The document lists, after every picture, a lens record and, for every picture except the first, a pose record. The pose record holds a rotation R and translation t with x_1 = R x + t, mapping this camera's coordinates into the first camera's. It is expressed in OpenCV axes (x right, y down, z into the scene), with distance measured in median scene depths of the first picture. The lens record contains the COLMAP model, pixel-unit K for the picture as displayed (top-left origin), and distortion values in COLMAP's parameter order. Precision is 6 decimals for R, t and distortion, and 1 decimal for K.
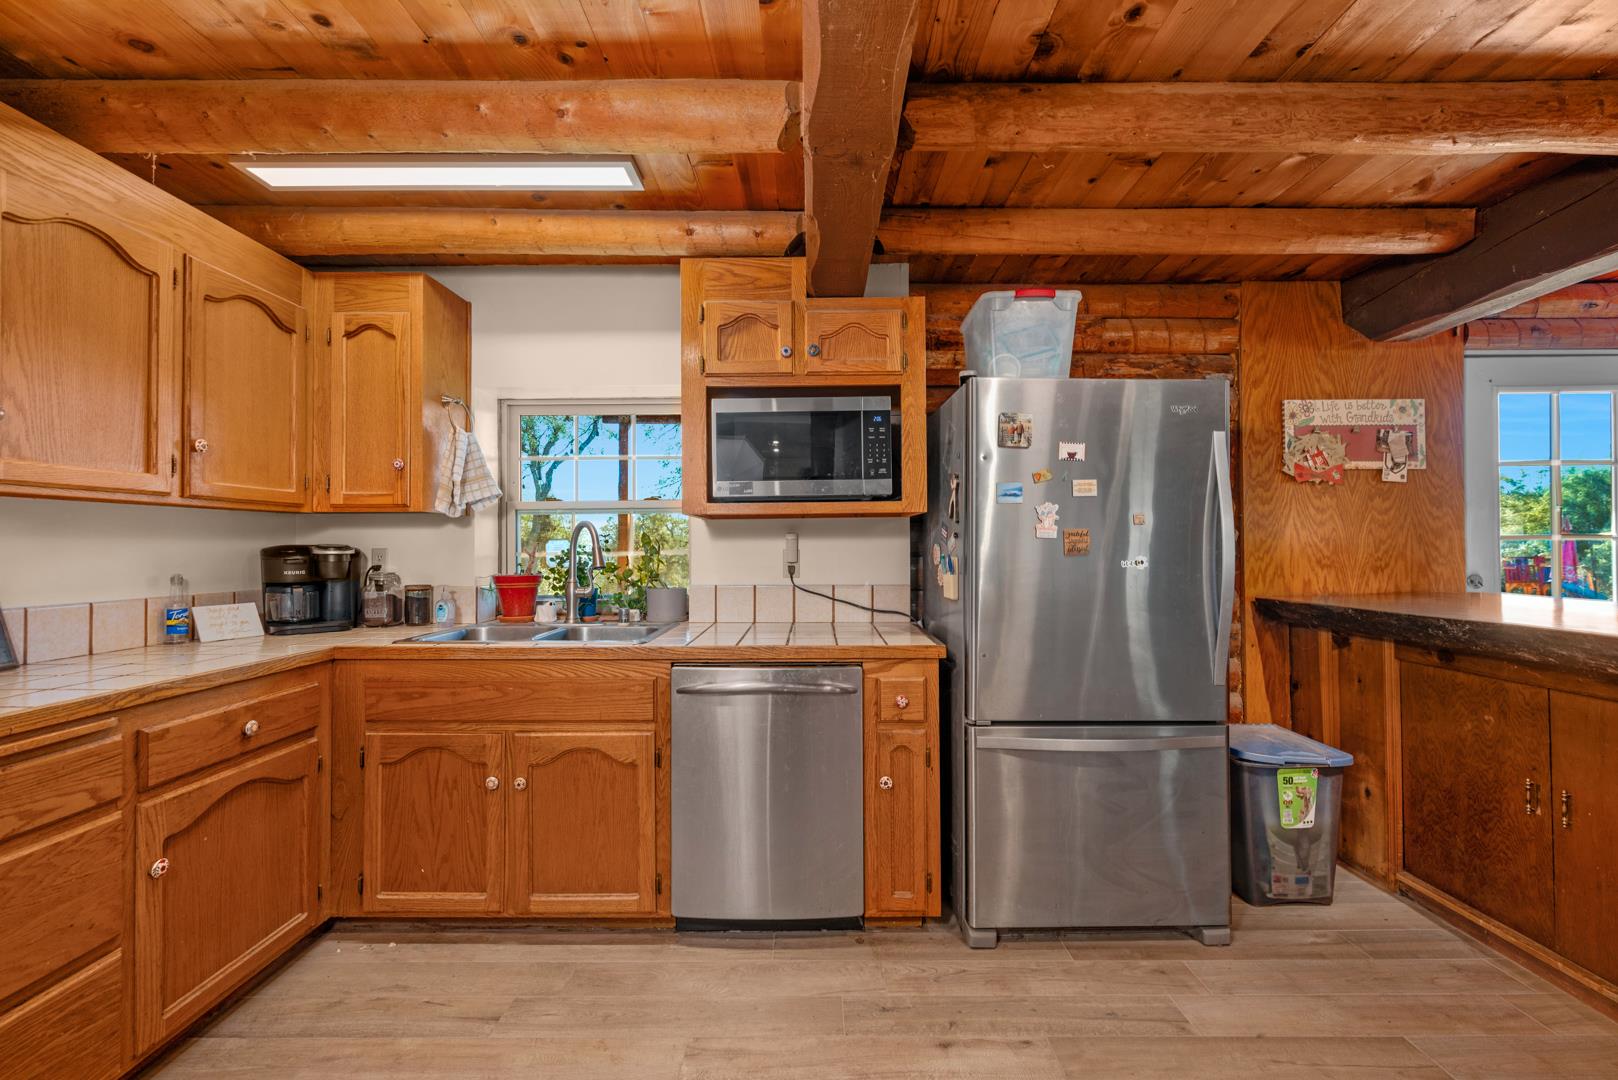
lens RADIAL K [[653.6, 0, 786.0], [0, 653.6, 537.5], [0, 0, 1]] dist [0.000655, -0.000032]
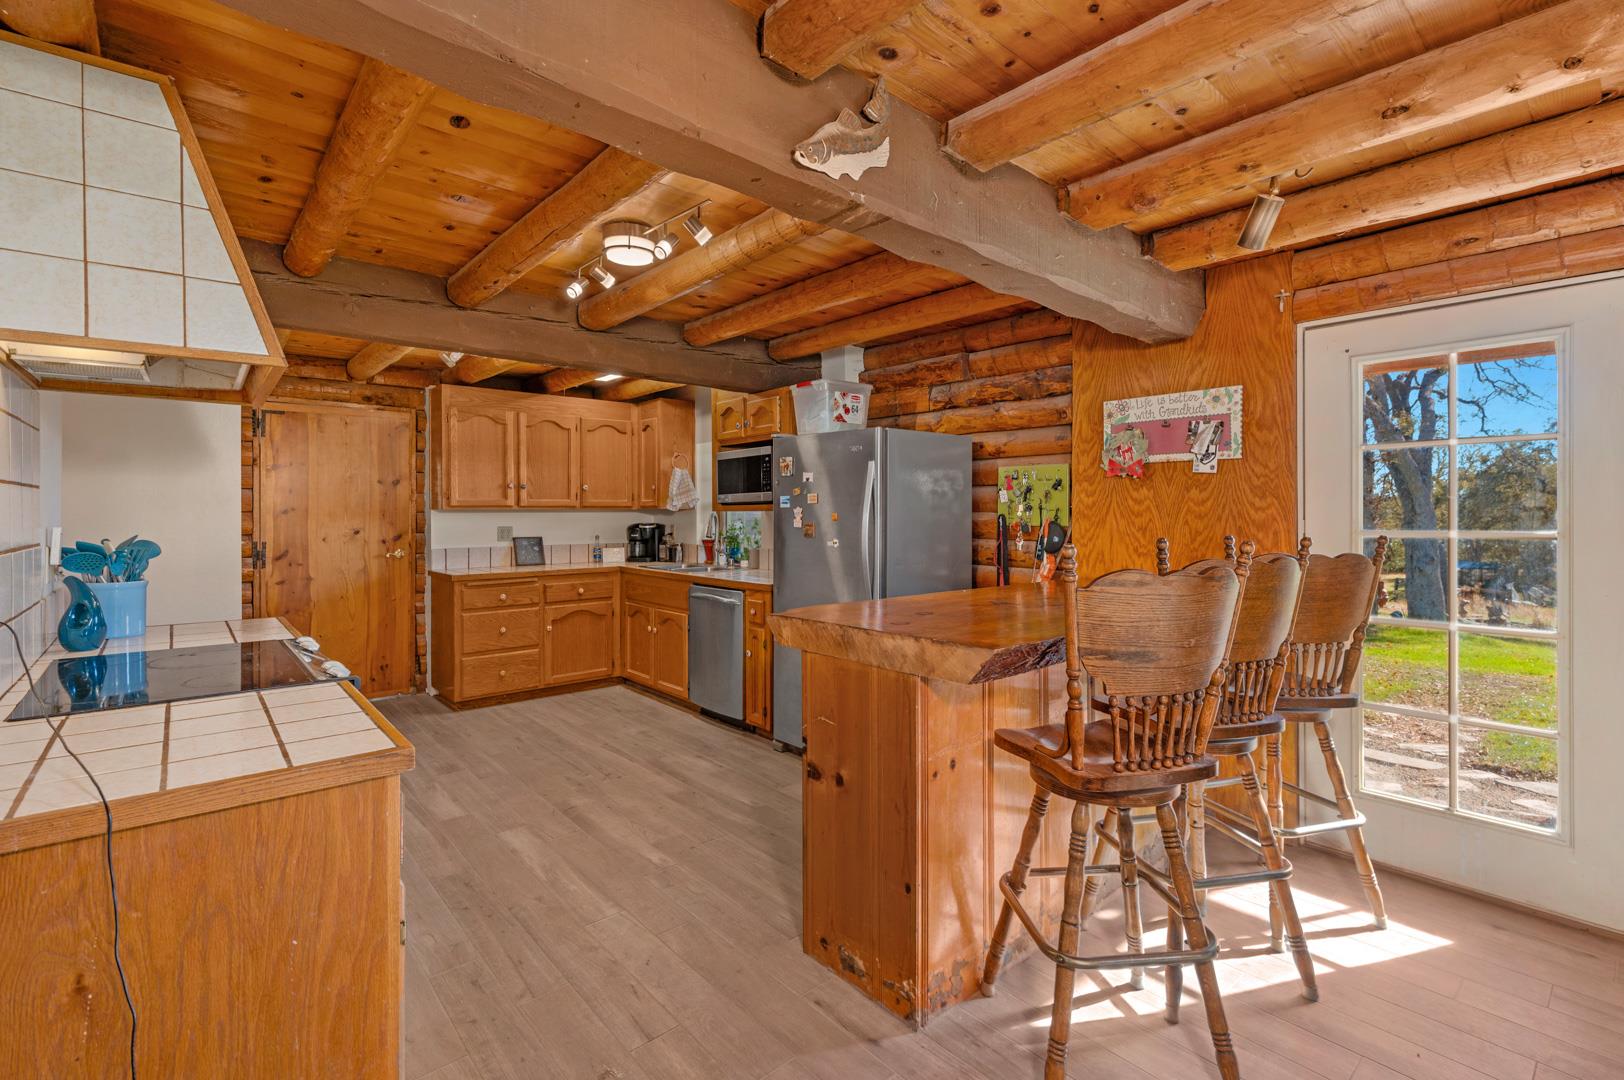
lens RADIAL K [[745.8, 0, 808.0], [0, 745.8, 507.2], [0, 0, 1]] dist [0.001989, 0.000110]
pose [[0.646740, -0.002122, -0.762708, 1.793371], [0.013128, 0.999879, 0.008350, -0.064122], [0.762598, -0.015413, 0.646690, -0.251550]]
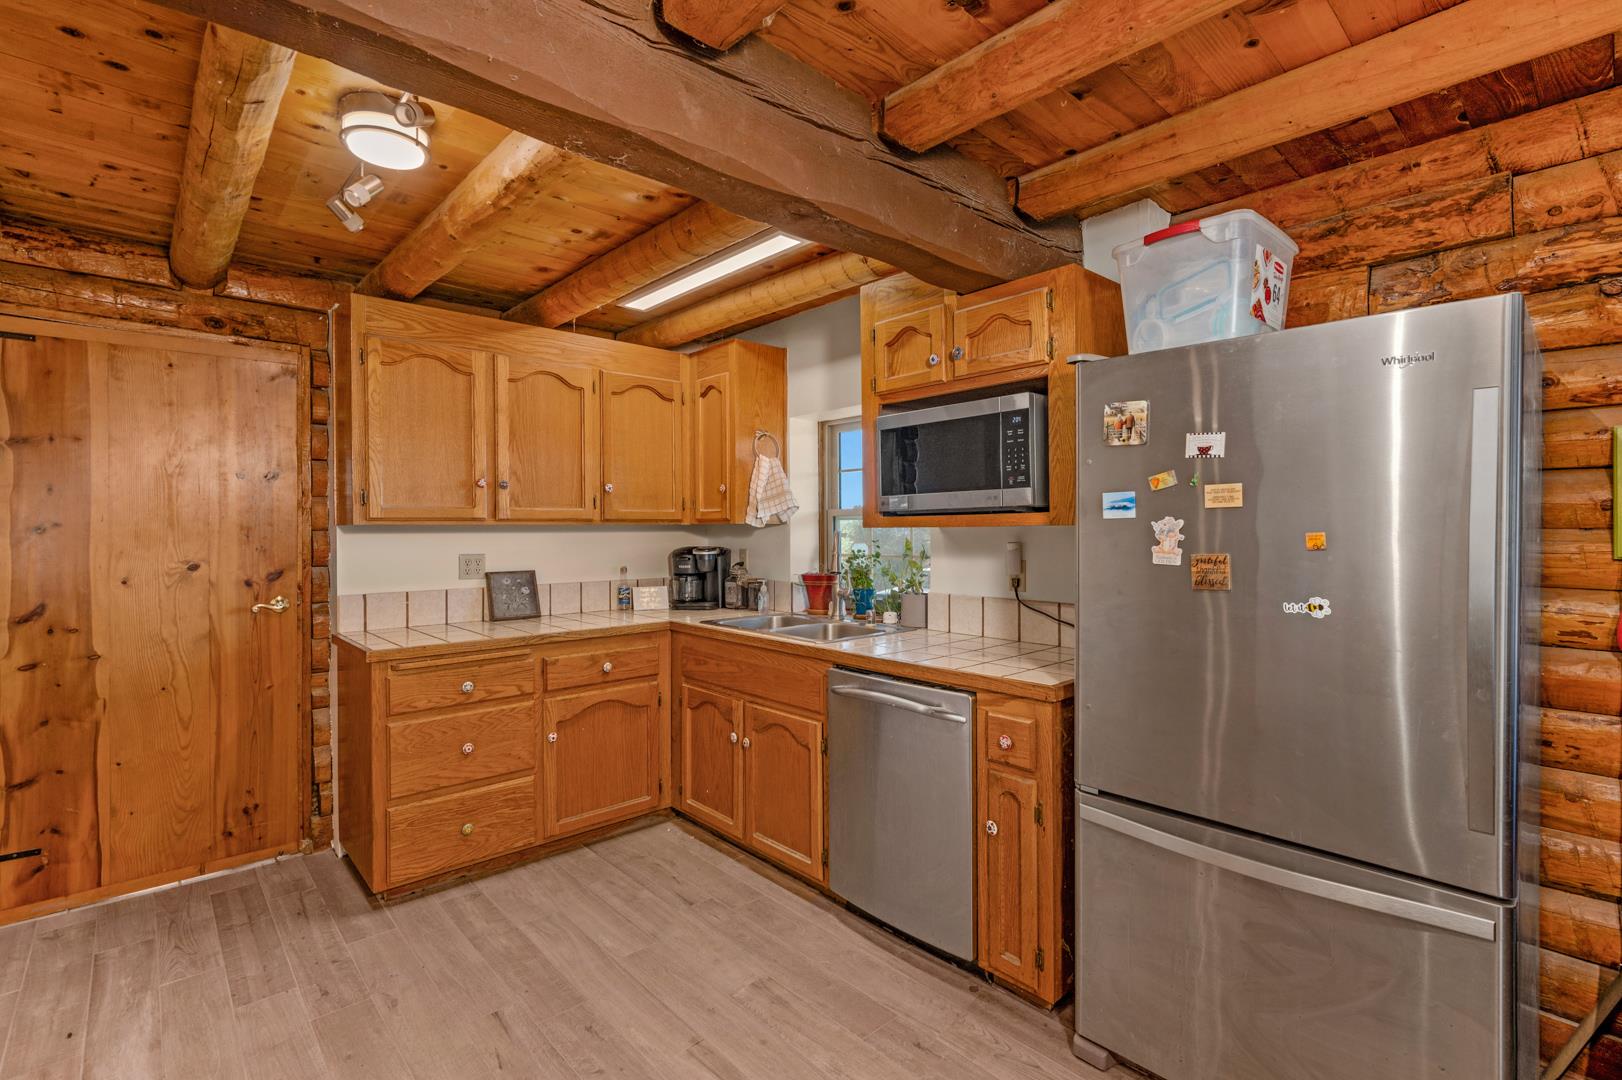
lens RADIAL K [[745.0, 0, 815.8], [0, 745.0, 527.5], [0, 0, 1]] dist [0.000328, 0.000110]
pose [[0.677051, 0.000865, -0.735935, 0.694536], [0.014091, 0.999801, 0.014139, -0.054594], [0.735801, -0.019943, 0.676904, 0.121276]]
